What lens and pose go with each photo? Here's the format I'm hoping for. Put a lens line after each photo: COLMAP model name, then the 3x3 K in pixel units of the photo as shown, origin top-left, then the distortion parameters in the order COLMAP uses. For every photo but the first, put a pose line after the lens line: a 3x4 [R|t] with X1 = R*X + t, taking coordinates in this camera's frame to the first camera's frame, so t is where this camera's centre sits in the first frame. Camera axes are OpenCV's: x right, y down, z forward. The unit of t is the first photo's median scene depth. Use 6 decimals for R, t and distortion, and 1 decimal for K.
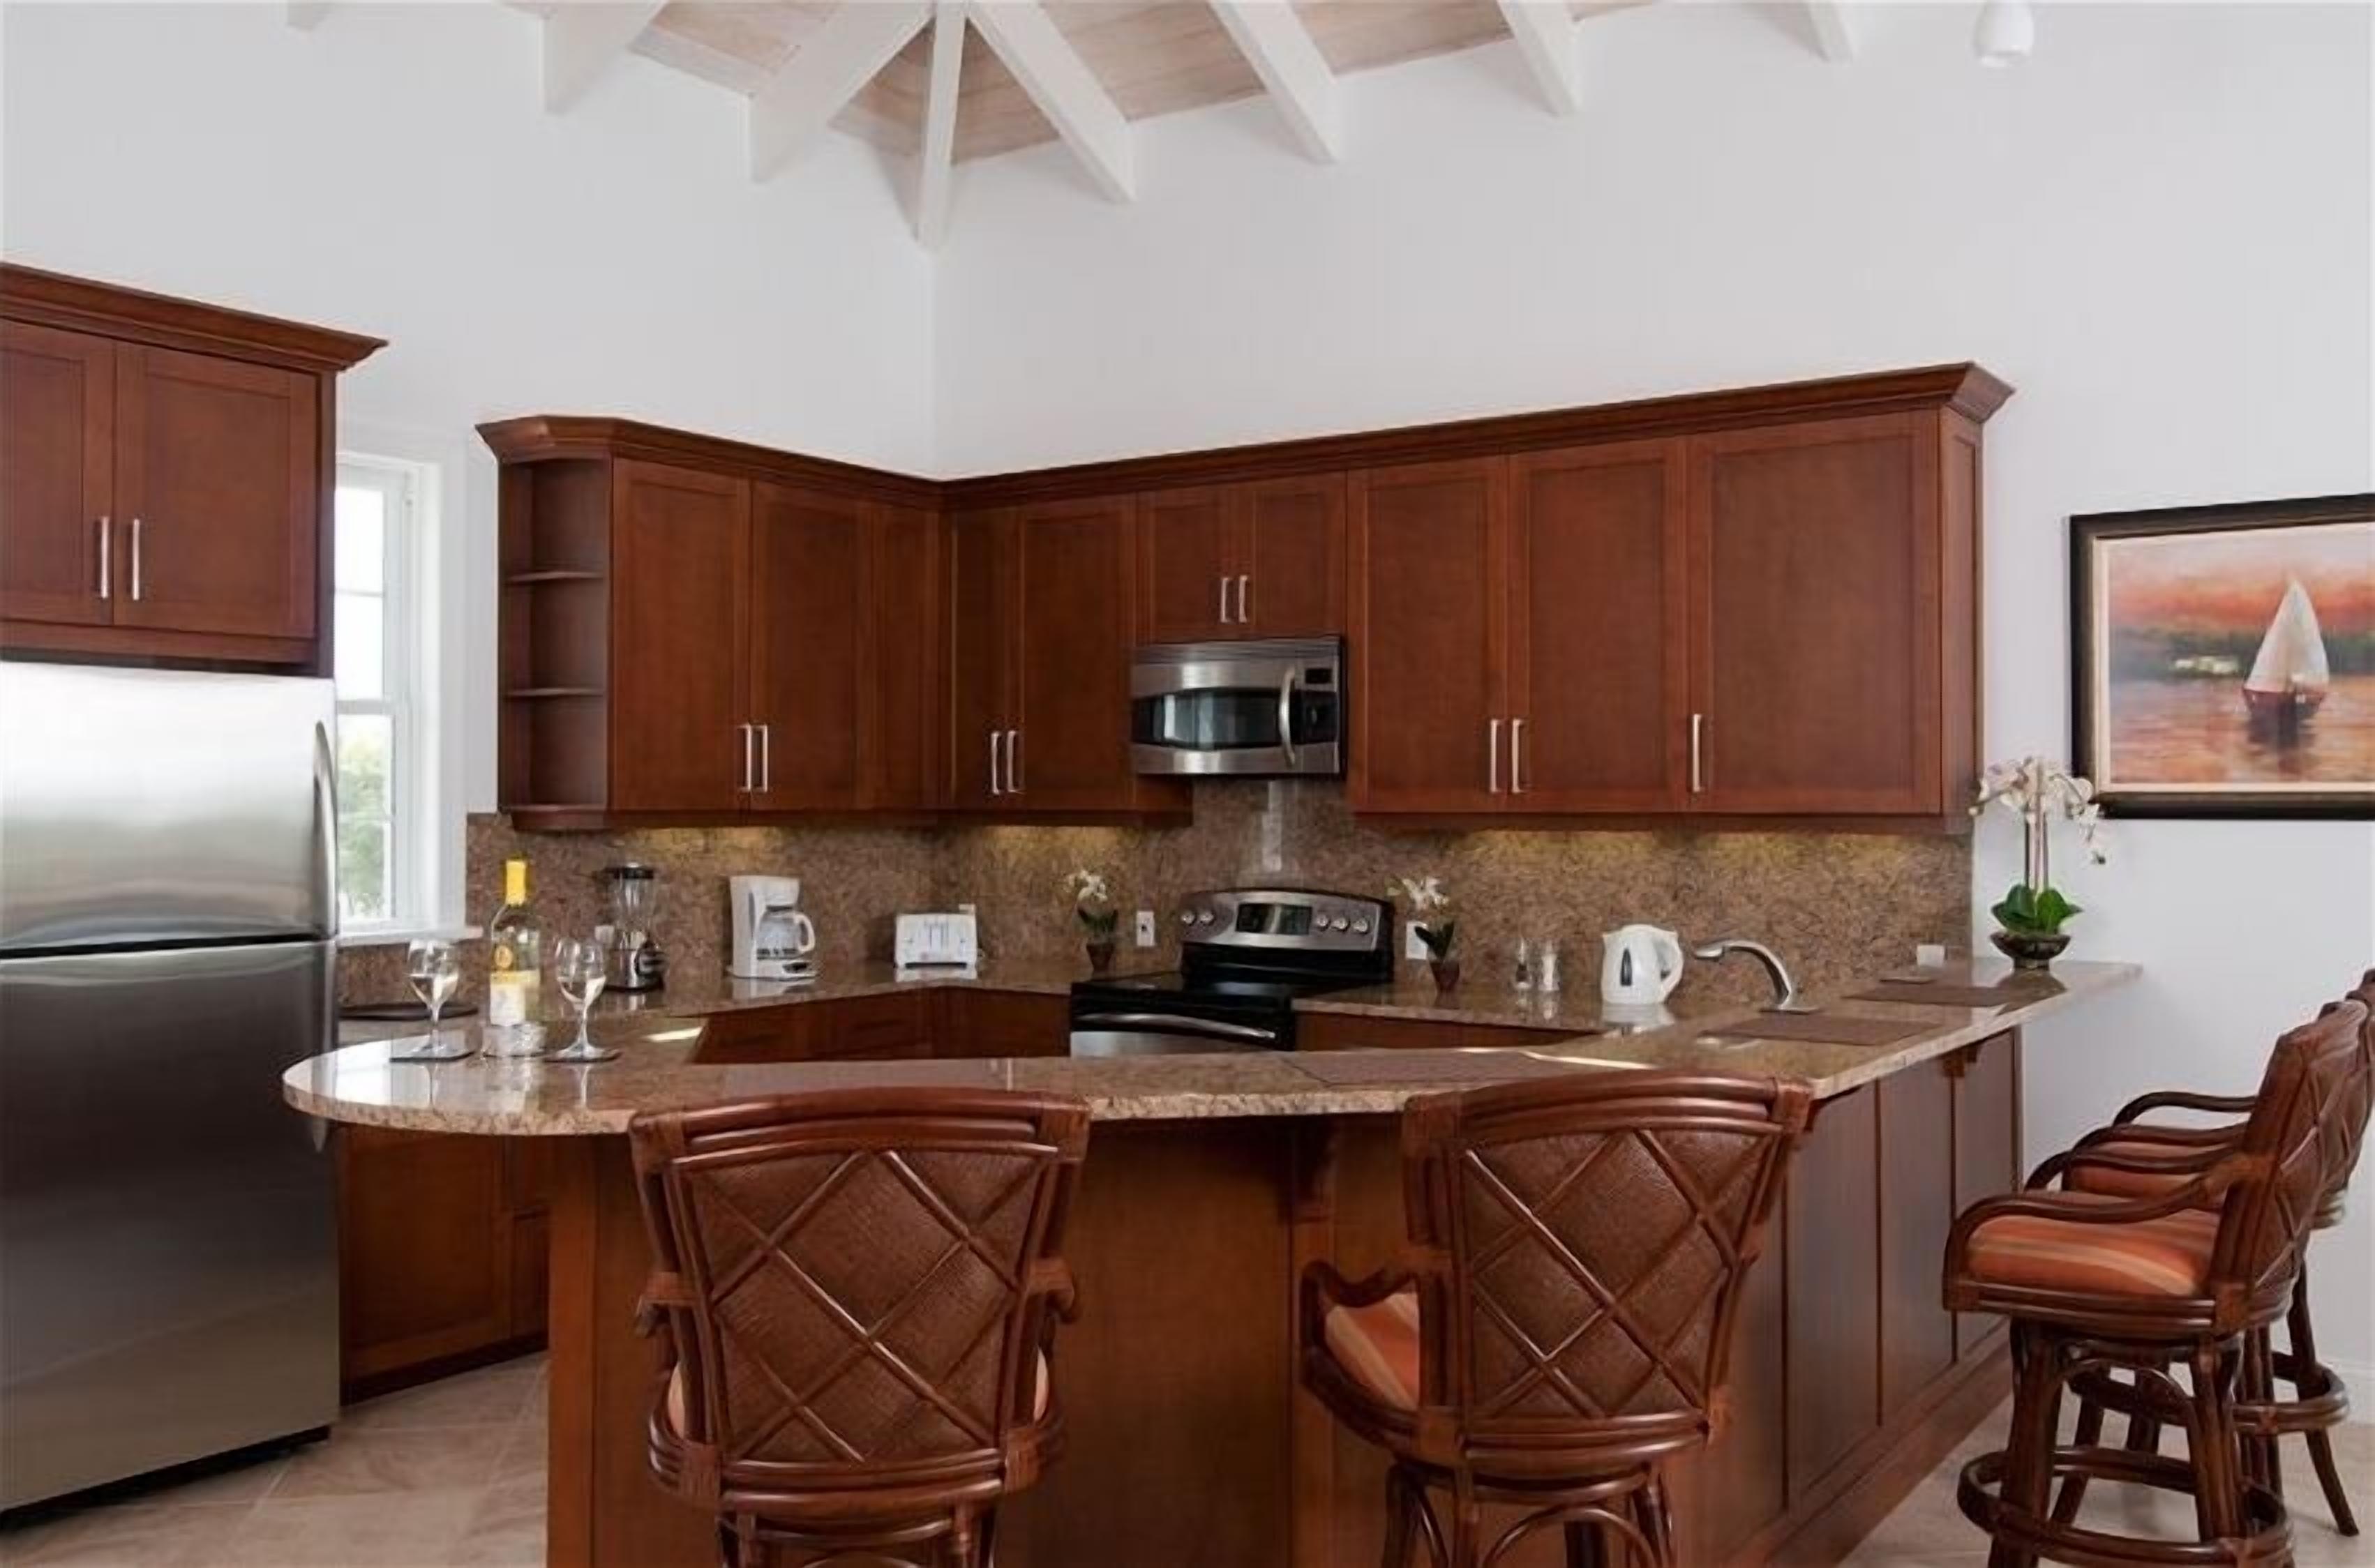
lens RADIAL K [[2084.8, 0, 1187.0], [0, 2084.8, 786.6], [0, 0, 1]] dist [-0.009923, -0.003838]
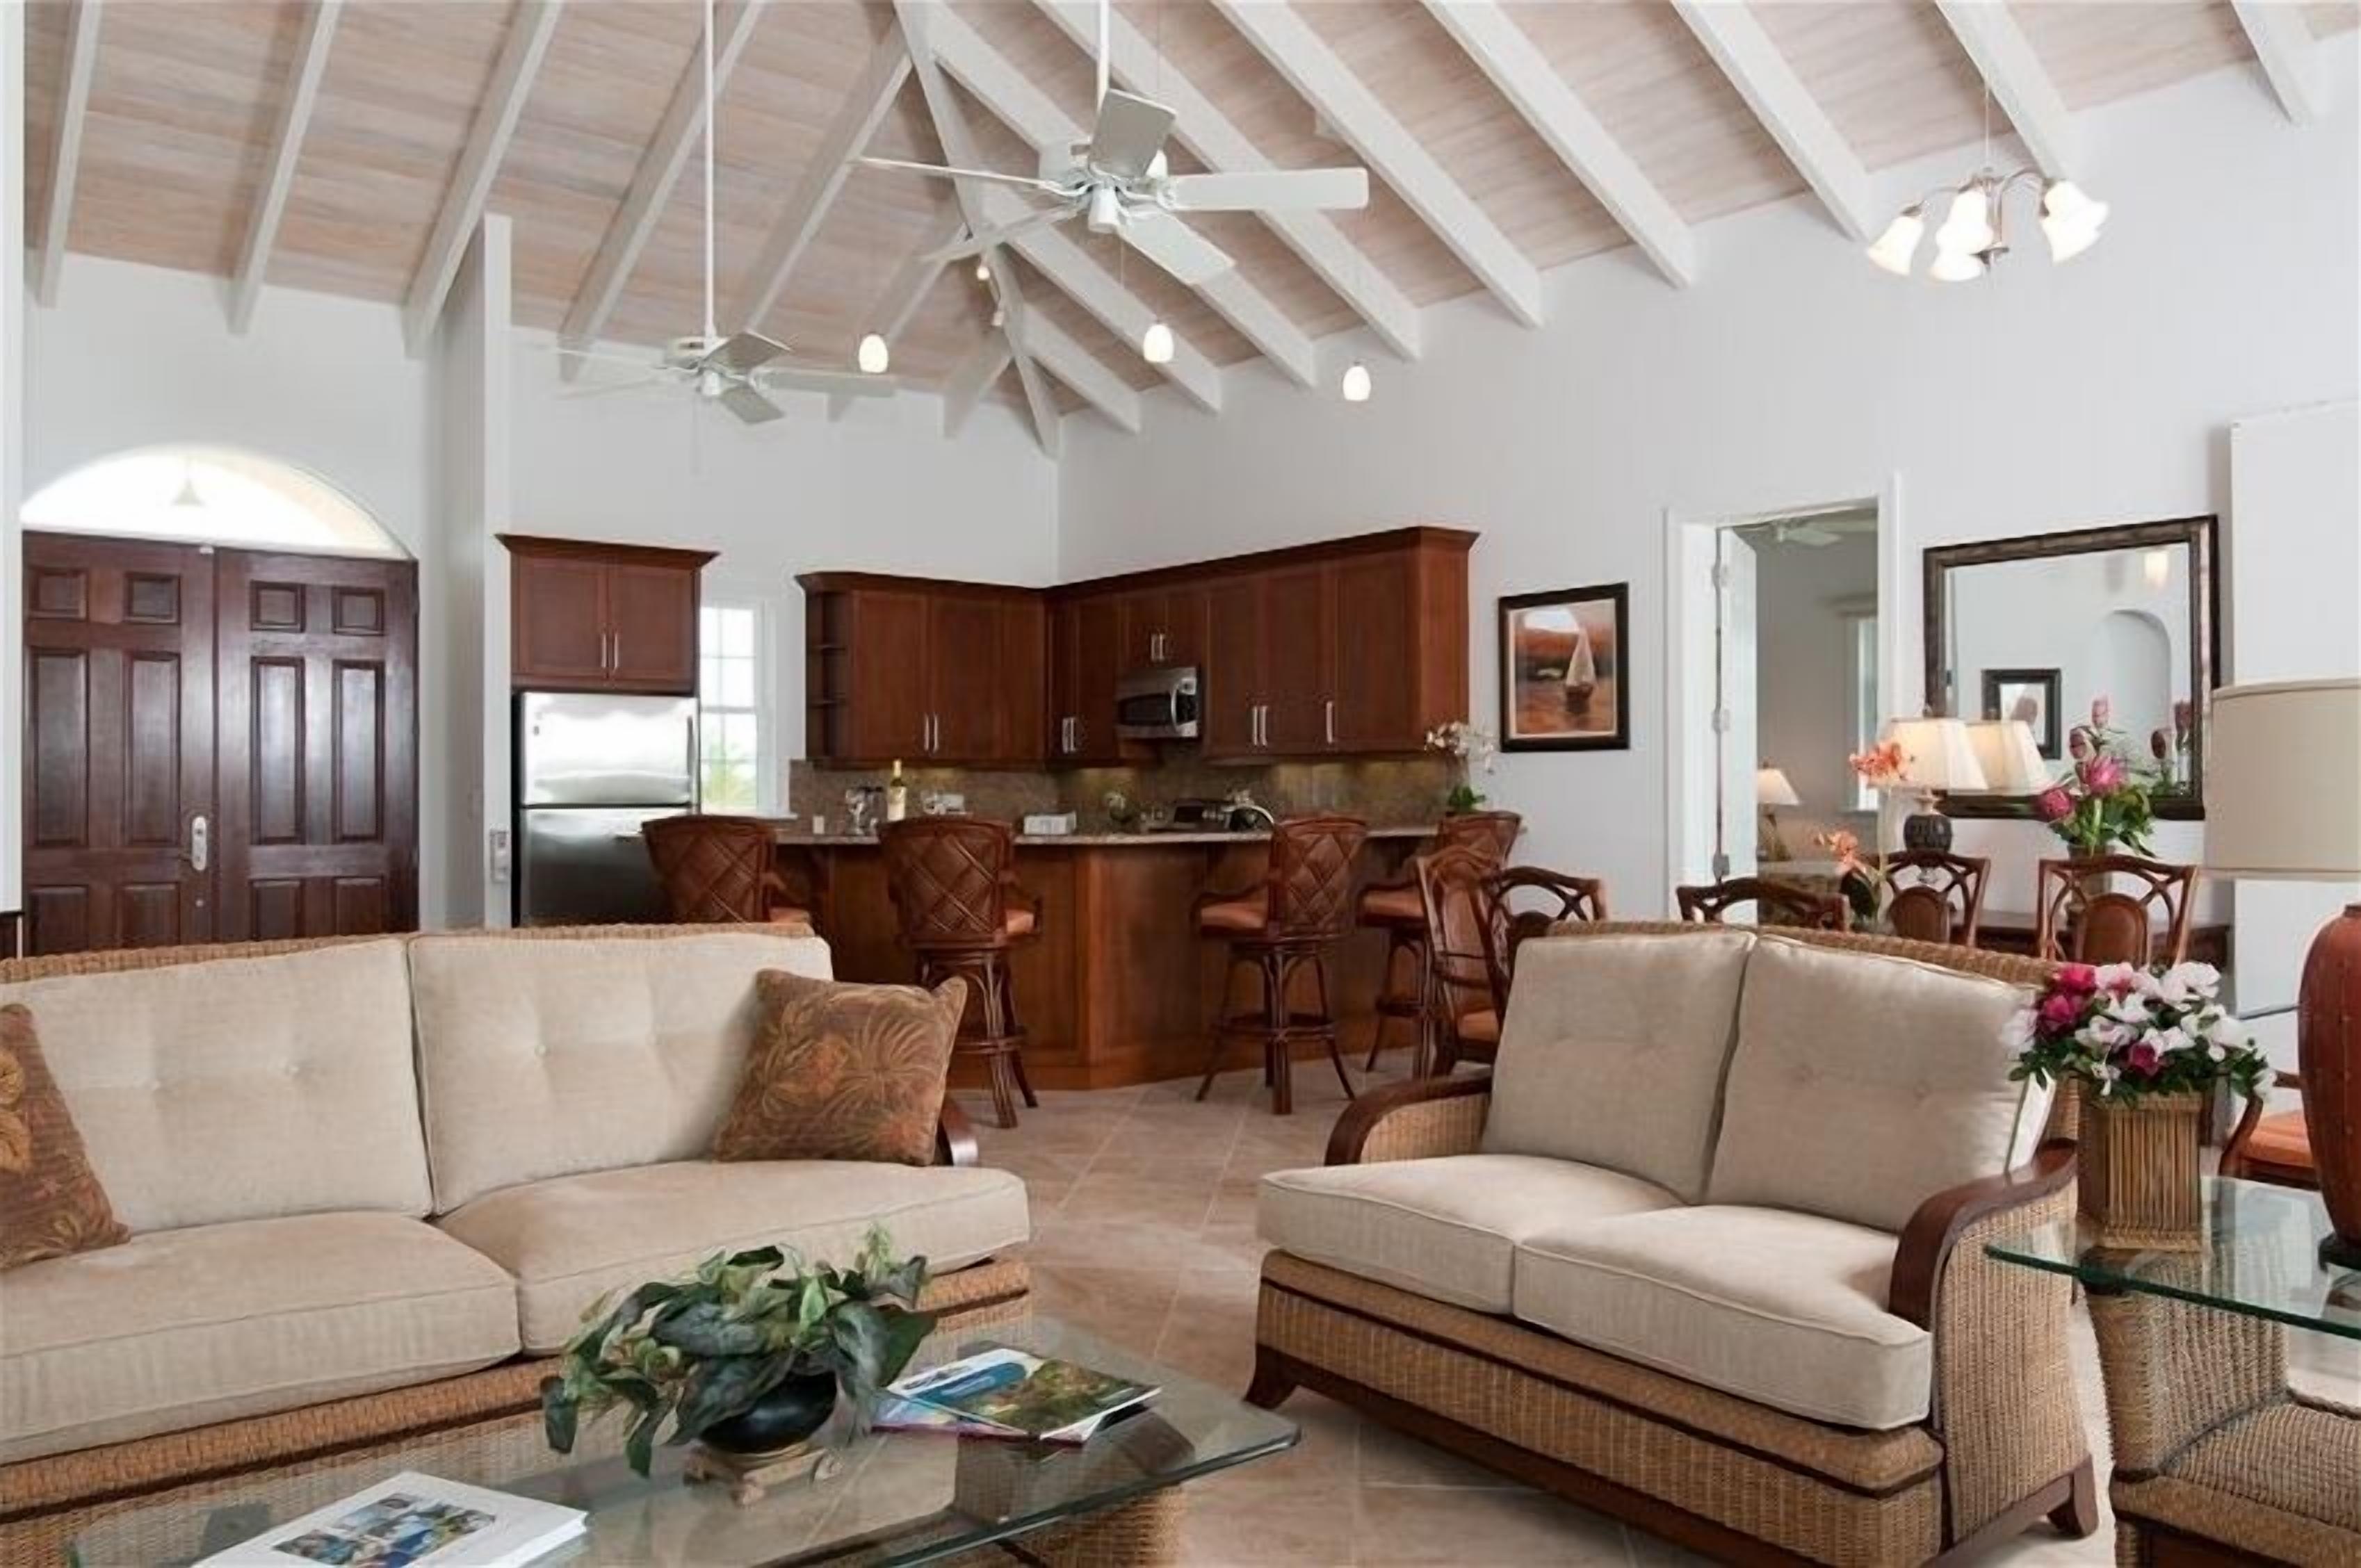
lens RADIAL K [[1763.0, 0, 1180.1], [0, 1763.0, 779.5], [0, 0, 1]] dist [0.009957, 0.000673]
pose [[0.956514, -0.006331, -0.291617, 0.572989], [0.007636, 0.999965, 0.003337, 0.030403], [0.291586, -0.005418, 0.956529, -0.620150]]
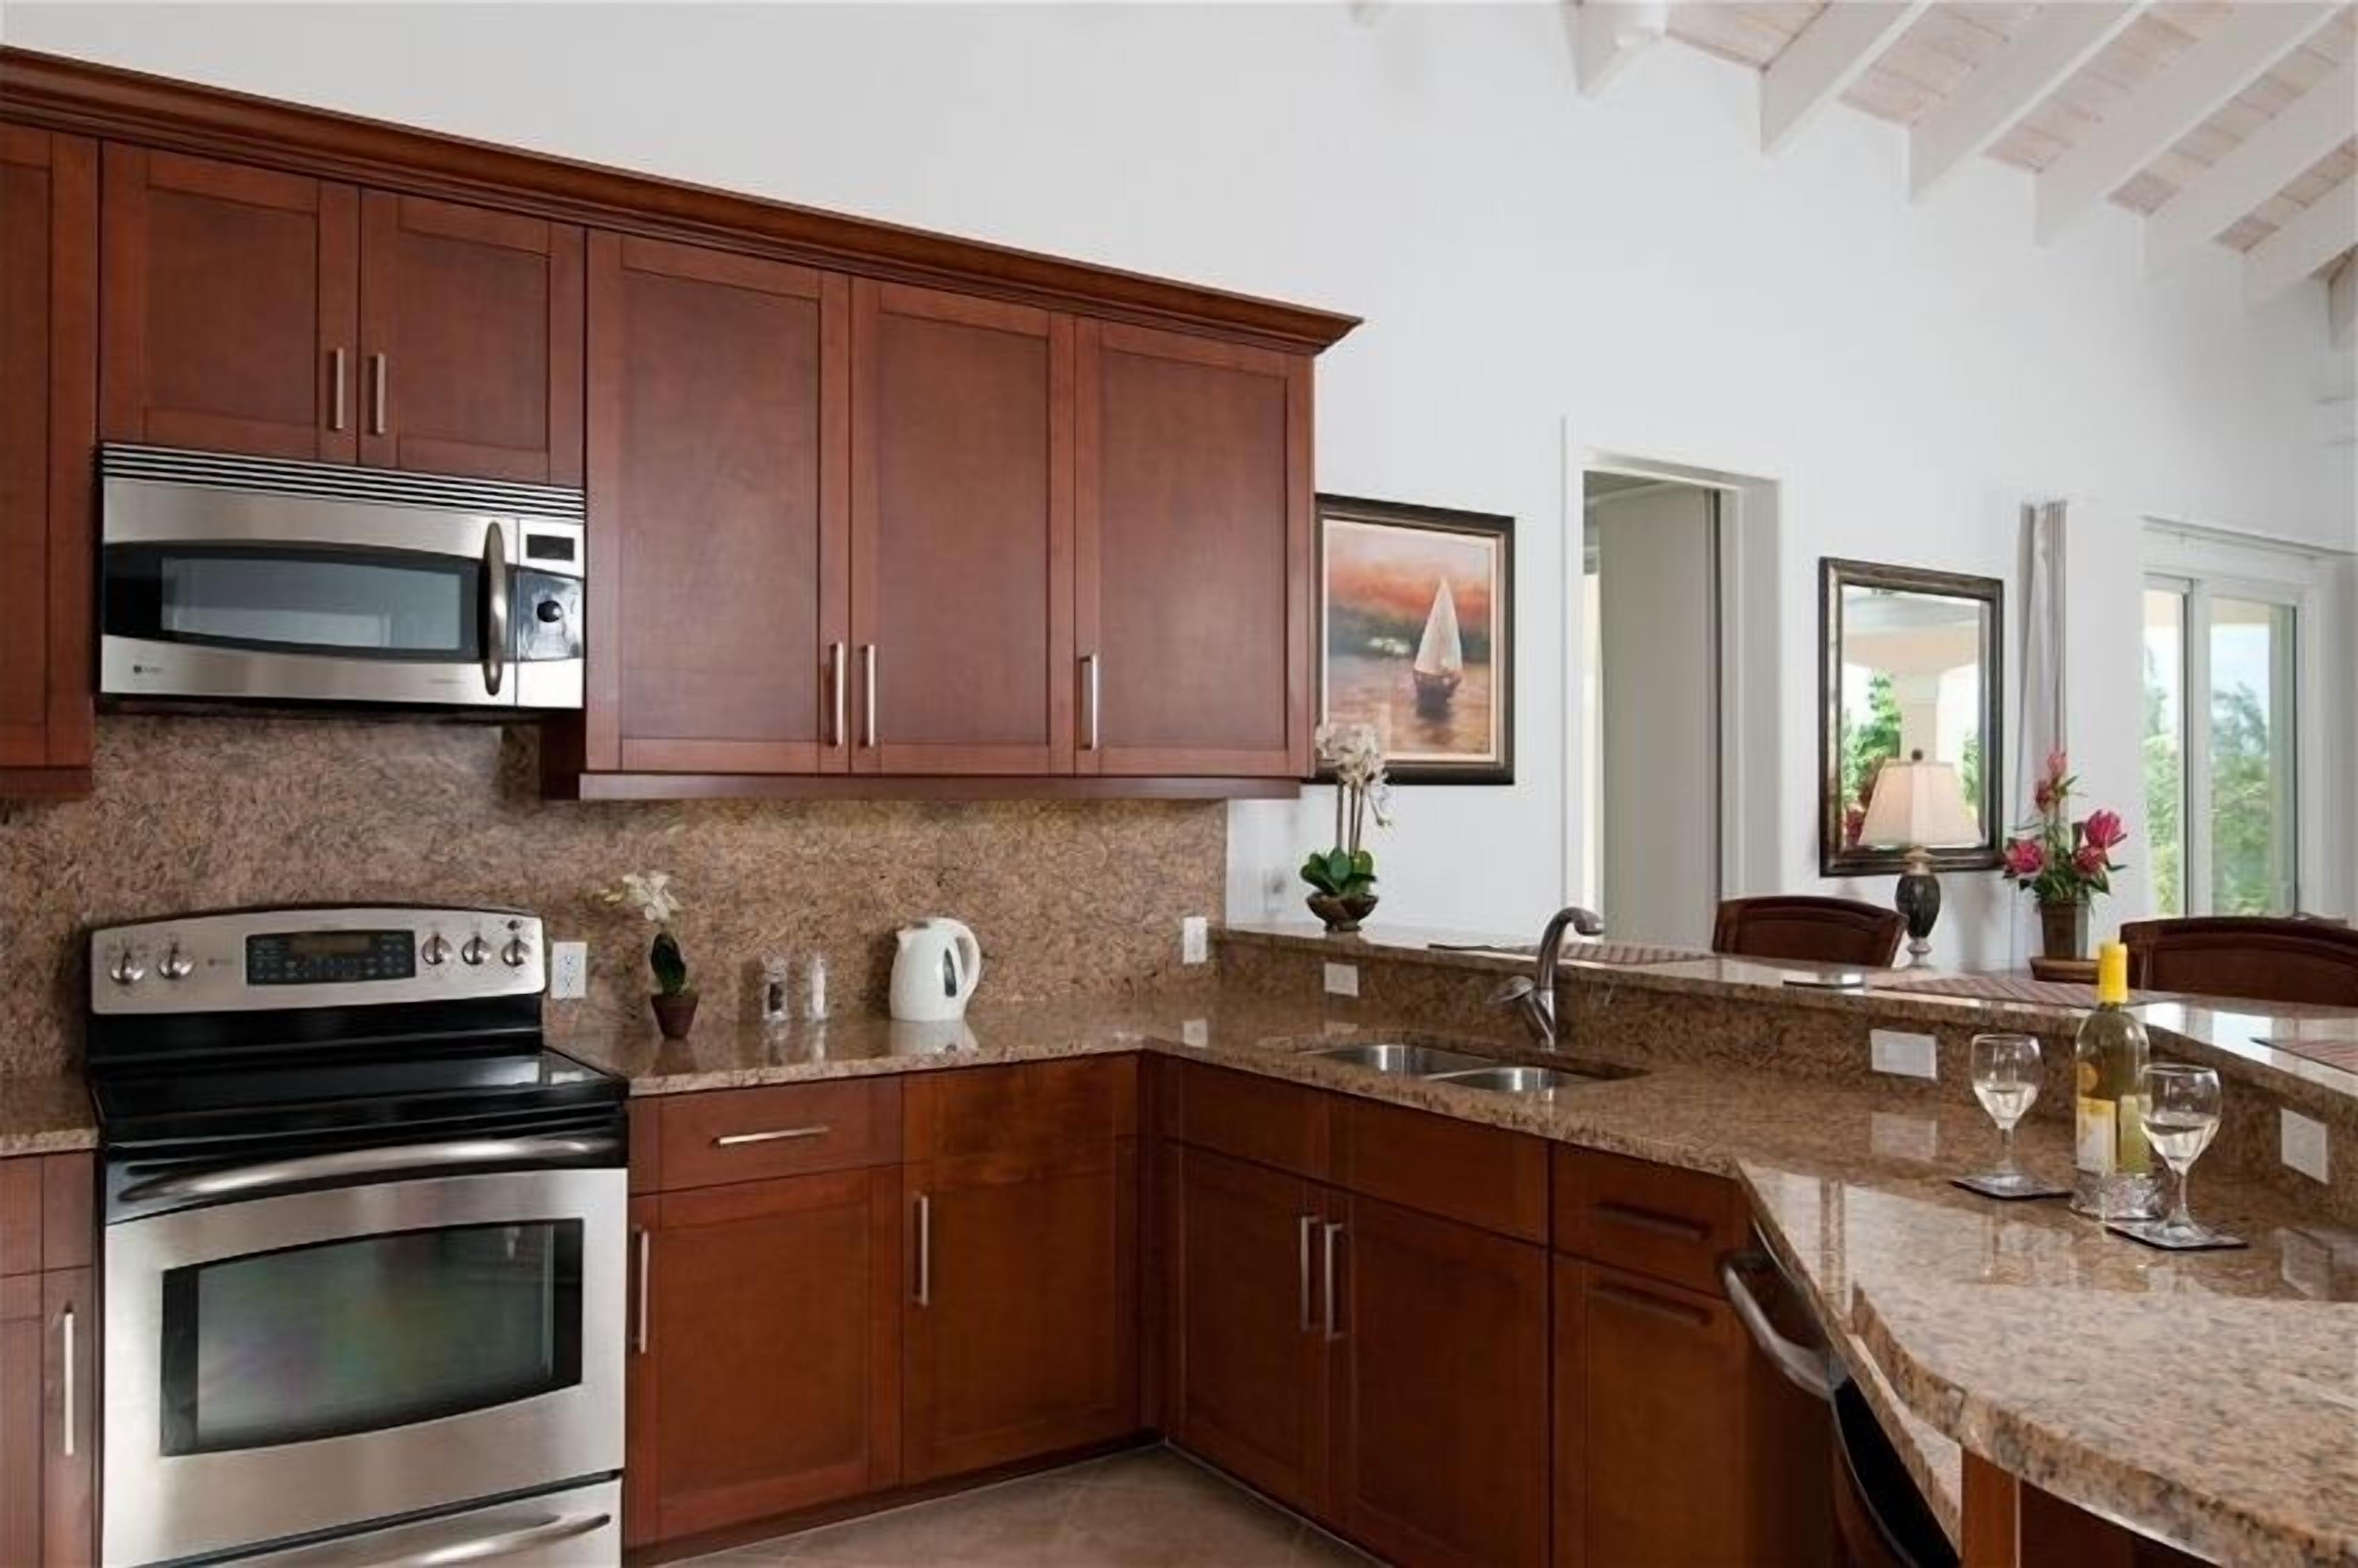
lens RADIAL K [[1760.8, 0, 1184.2], [0, 1760.8, 780.9], [0, 0, 1]] dist [0.009957, 0.000673]
pose [[0.348086, 0.011917, 0.937387, -0.383164], [-0.003650, 0.999929, -0.011356, 0.022129], [-0.937455, 0.000531, 0.348105, 0.694091]]
